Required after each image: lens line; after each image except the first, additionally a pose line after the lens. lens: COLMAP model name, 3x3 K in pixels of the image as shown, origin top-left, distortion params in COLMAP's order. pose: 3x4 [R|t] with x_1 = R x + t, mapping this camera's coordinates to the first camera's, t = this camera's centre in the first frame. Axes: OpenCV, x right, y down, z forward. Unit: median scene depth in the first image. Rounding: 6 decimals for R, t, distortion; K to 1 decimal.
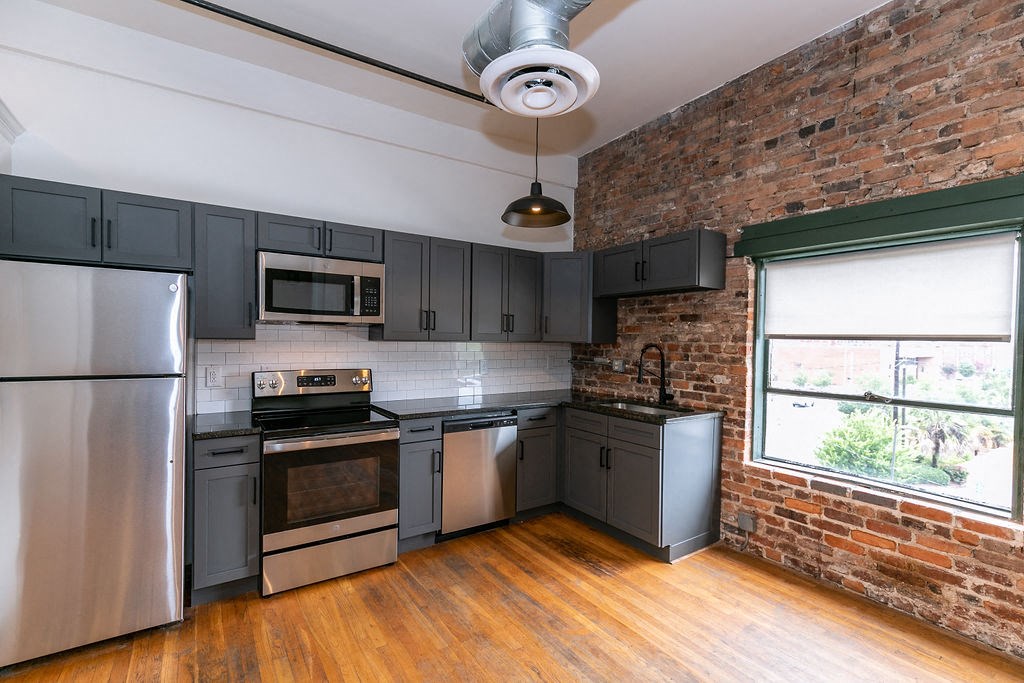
lens RADIAL K [[468.2, 0, 504.5], [0, 468.2, 344.5], [0, 0, 1]] dist [0.004987, 0.000065]
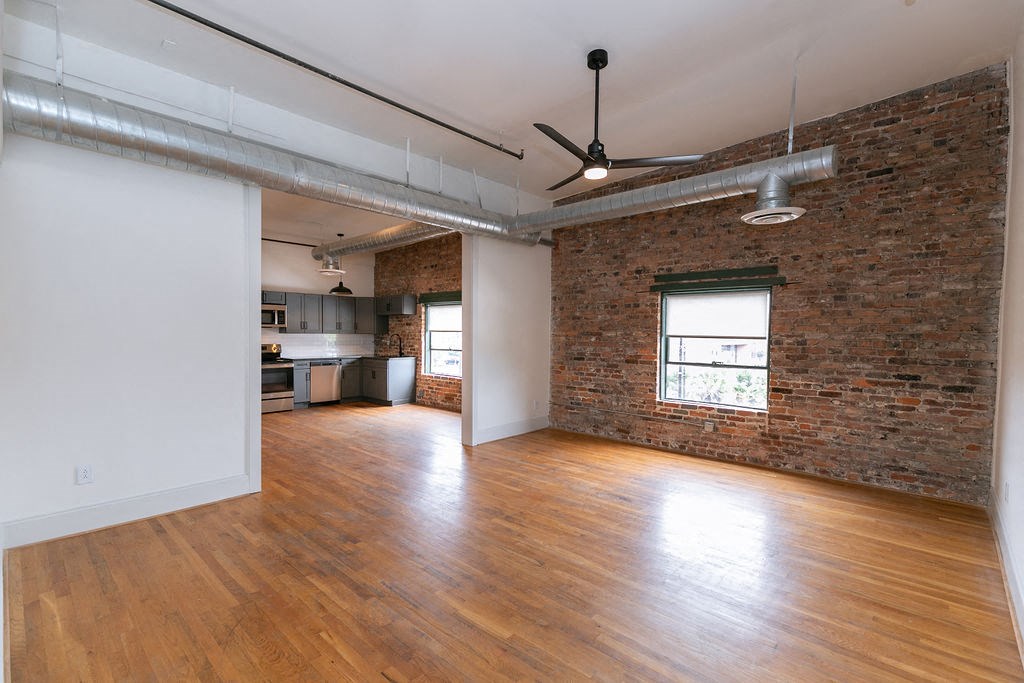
lens RADIAL K [[468.2, 0, 522.2], [0, 468.2, 342.2], [0, 0, 1]] dist [0.004987, 0.000065]
pose [[0.967992, -0.012145, 0.250686, 0.358901], [0.009702, 0.999893, 0.010979, 0.024700], [-0.250792, -0.008196, 0.968006, -1.848734]]
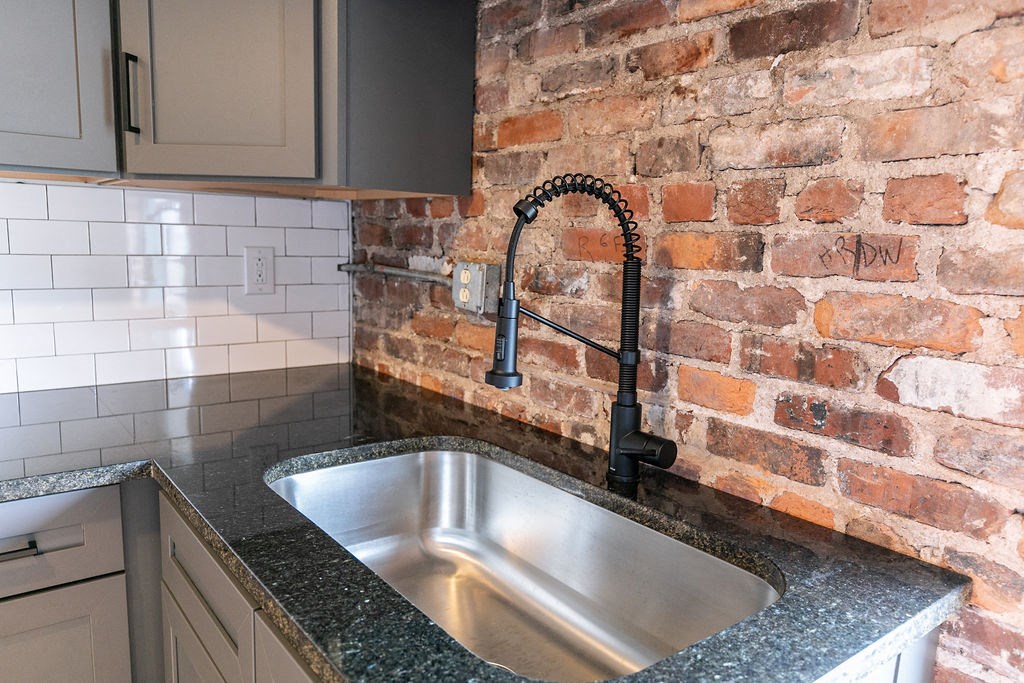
lens RADIAL K [[725.6, 0, 510.8], [0, 725.6, 343.5], [0, 0, 1]] dist [0.000012, -0.000269]
pose [[0.997324, 0.009326, 0.072513, 0.277193], [-0.019016, 0.990784, 0.134109, 0.027030], [-0.070594, -0.135129, 0.988310, 0.729082]]
